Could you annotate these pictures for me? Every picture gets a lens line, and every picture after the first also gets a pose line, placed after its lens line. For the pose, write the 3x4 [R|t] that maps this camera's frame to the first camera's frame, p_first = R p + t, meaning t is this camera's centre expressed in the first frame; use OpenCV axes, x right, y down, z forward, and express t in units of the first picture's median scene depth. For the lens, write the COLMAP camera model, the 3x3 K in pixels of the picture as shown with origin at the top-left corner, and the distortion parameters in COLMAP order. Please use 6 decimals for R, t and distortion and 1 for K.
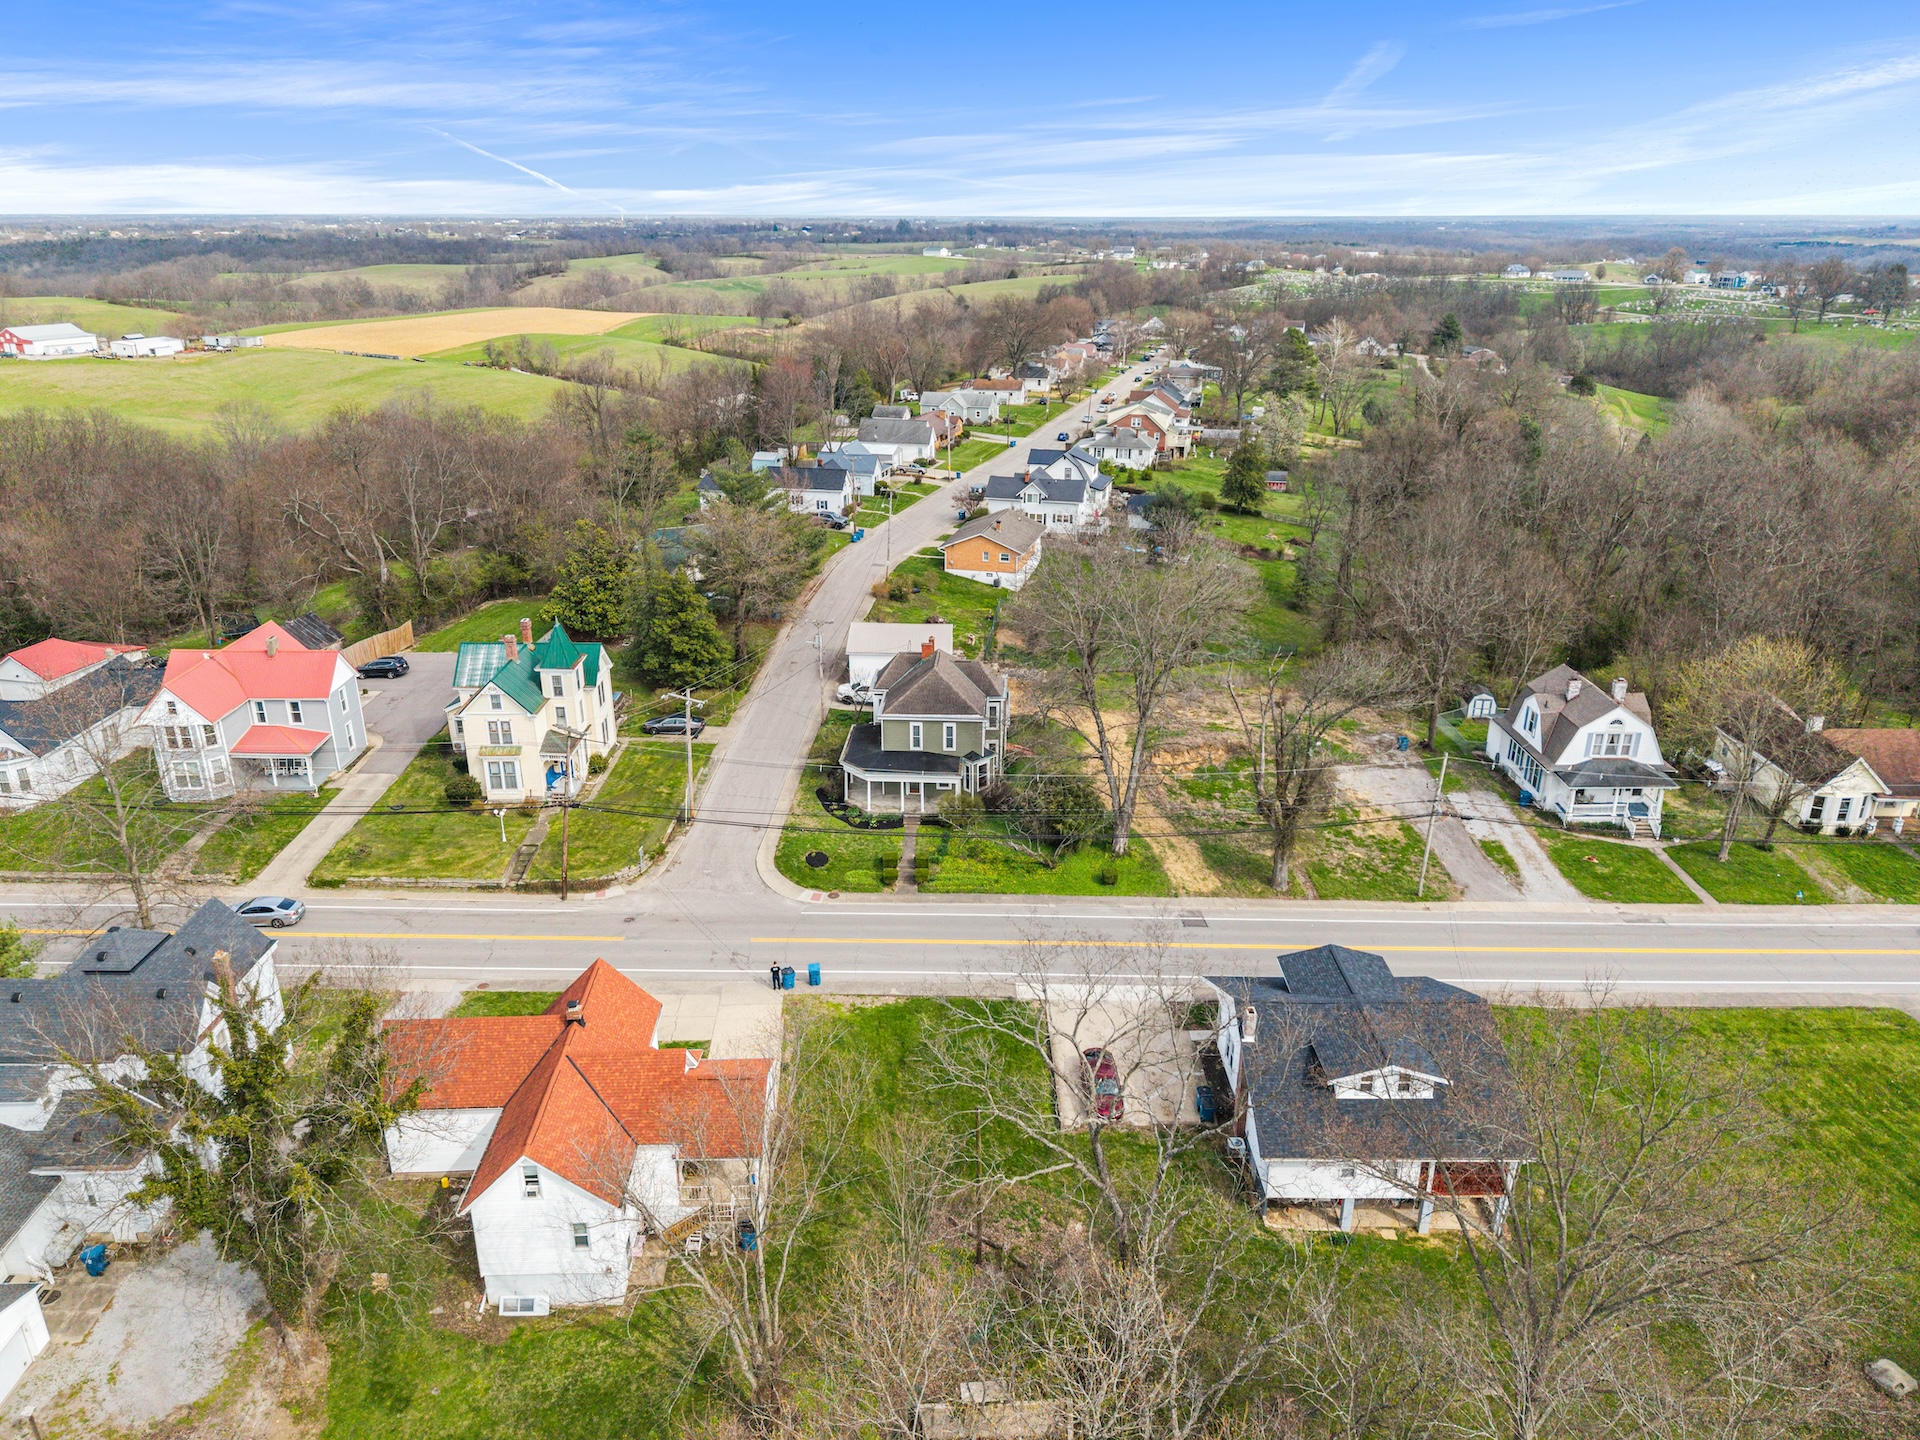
lens RADIAL K [[1298.9, 0, 960.0], [0, 1298.9, 720.0], [0, 0, 1]] dist [0.004245, -0.004148]
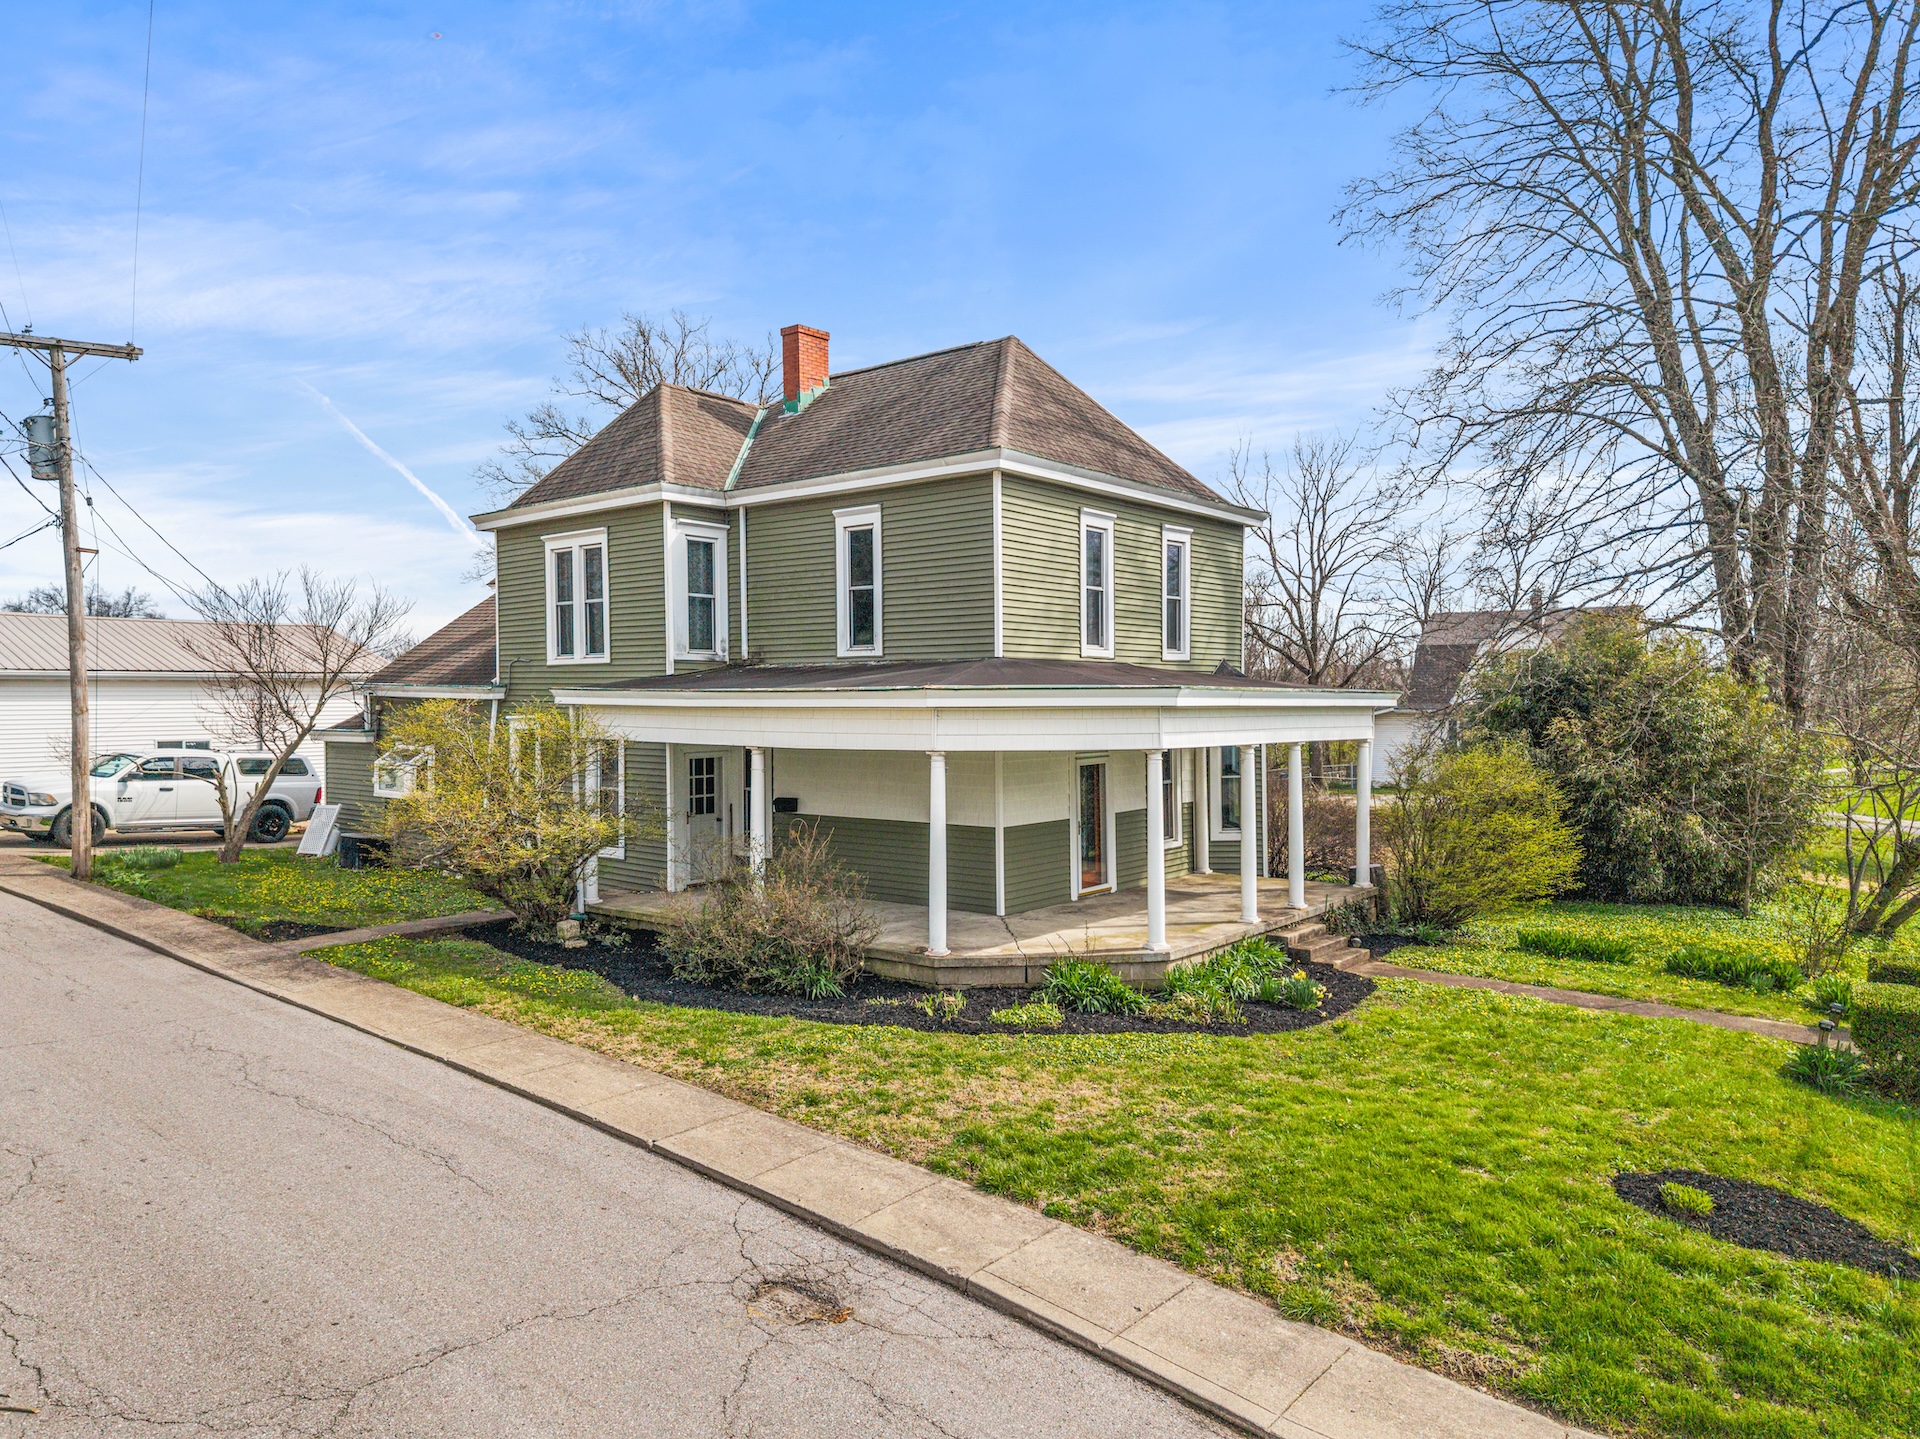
lens RADIAL K [[1320.0, 0, 960.0], [0, 1320.0, 719.5], [0, 0, 1]] dist [-0.002609, -0.001901]
pose [[0.594350, -0.021665, 0.803915, -0.222425], [0.291353, 0.937529, -0.190137, 0.068289], [-0.749575, 0.347231, 0.563532, 0.937065]]
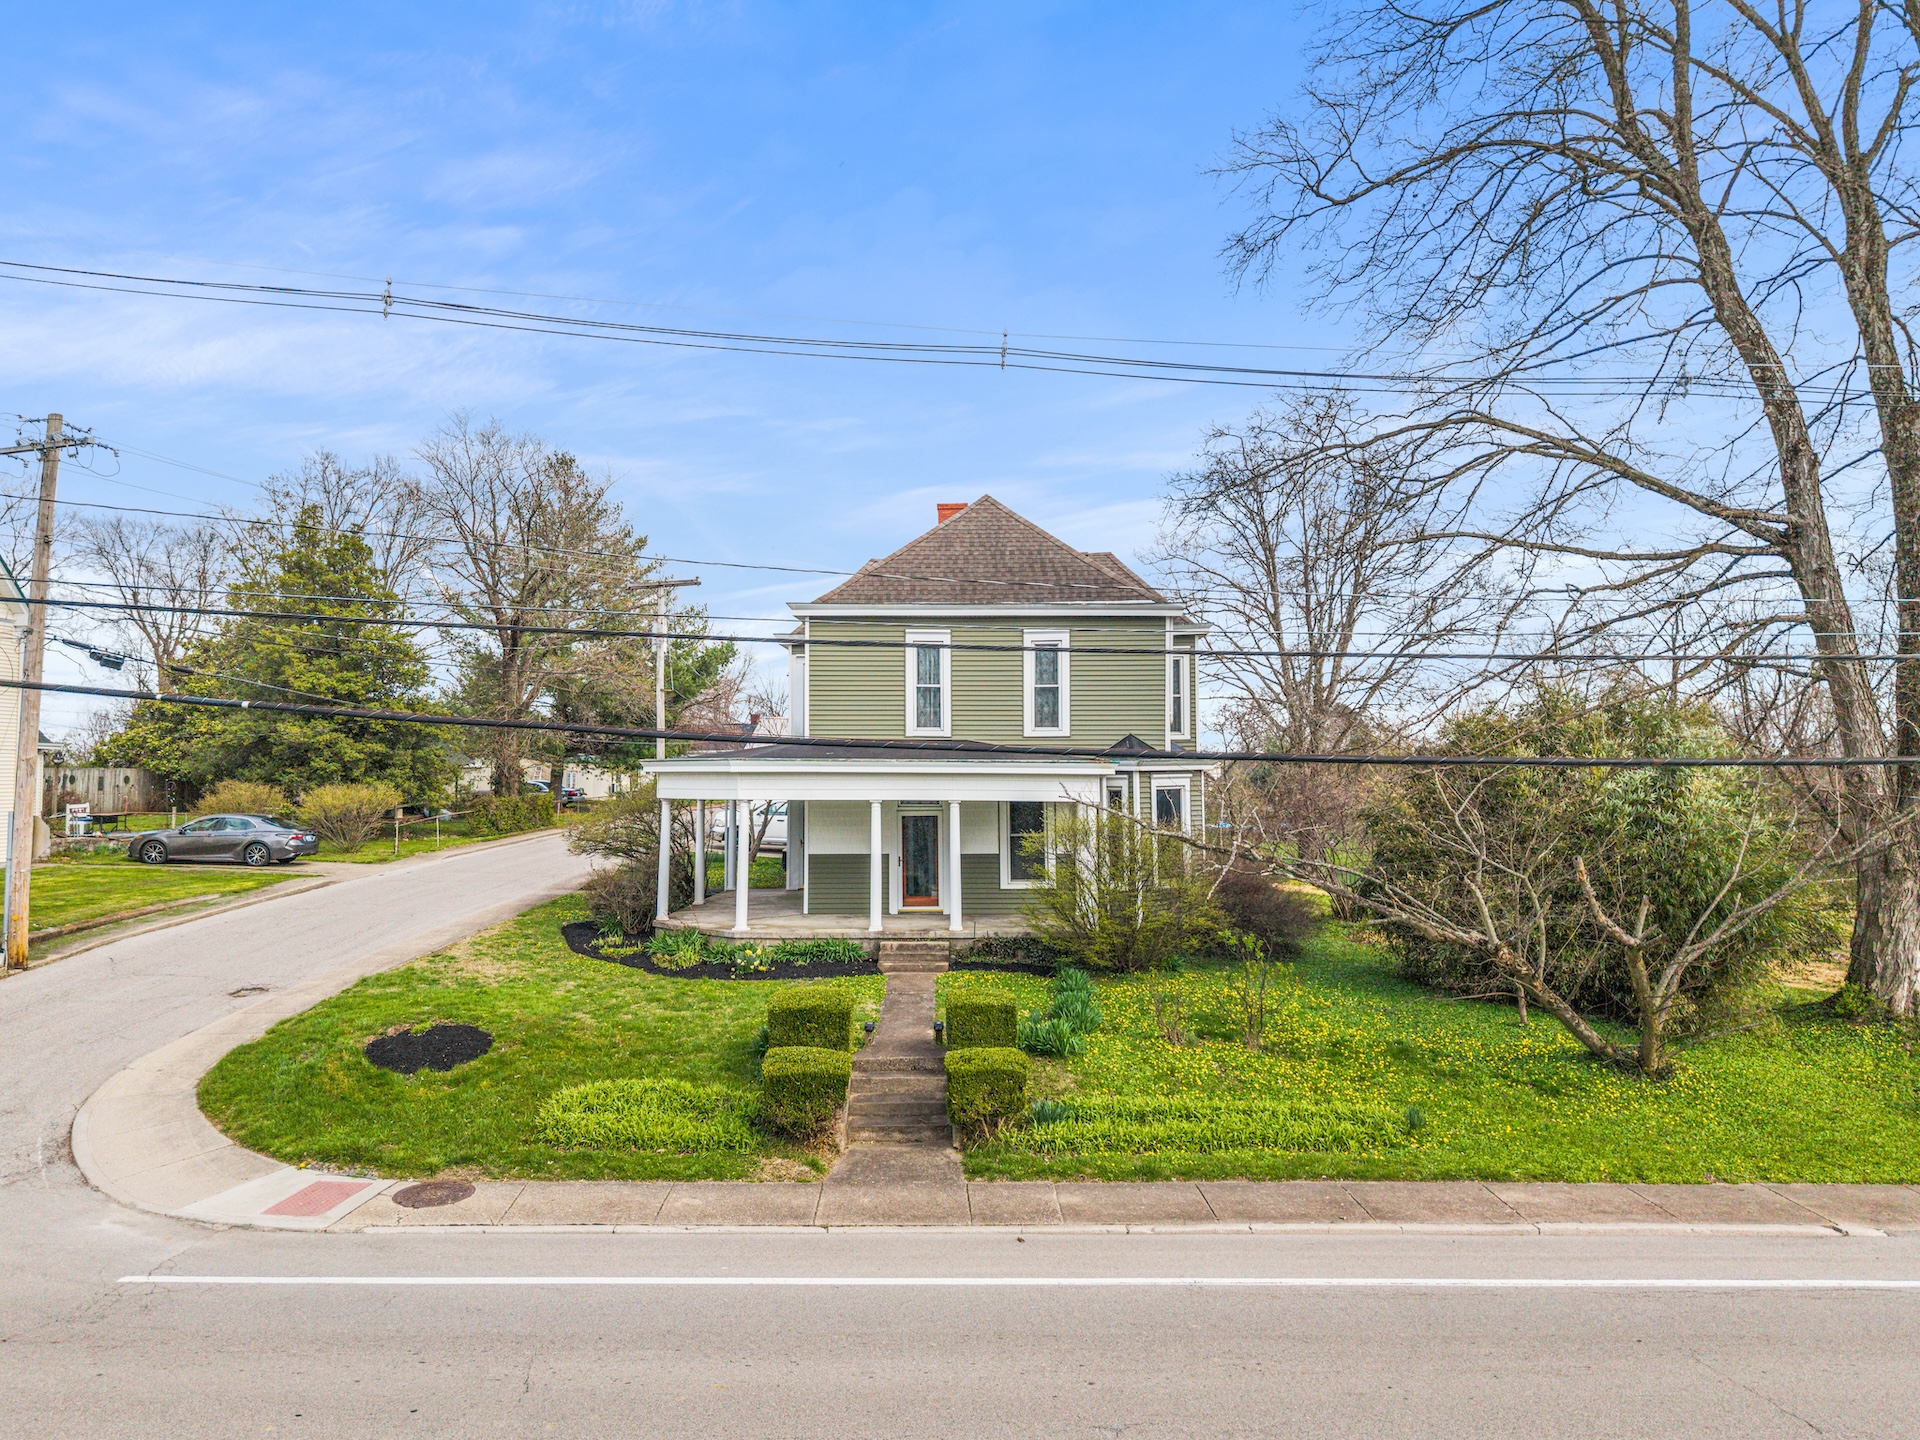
lens RADIAL K [[1325.3, 0, 954.7], [0, 1325.3, 677.3], [0, 0, 1]] dist [-0.000807, -0.002914]
pose [[0.999827, -0.006883, 0.017294, -0.033857], [0.013501, 0.907774, -0.419241, 0.135558], [-0.012813, 0.419402, 0.907710, 0.766418]]
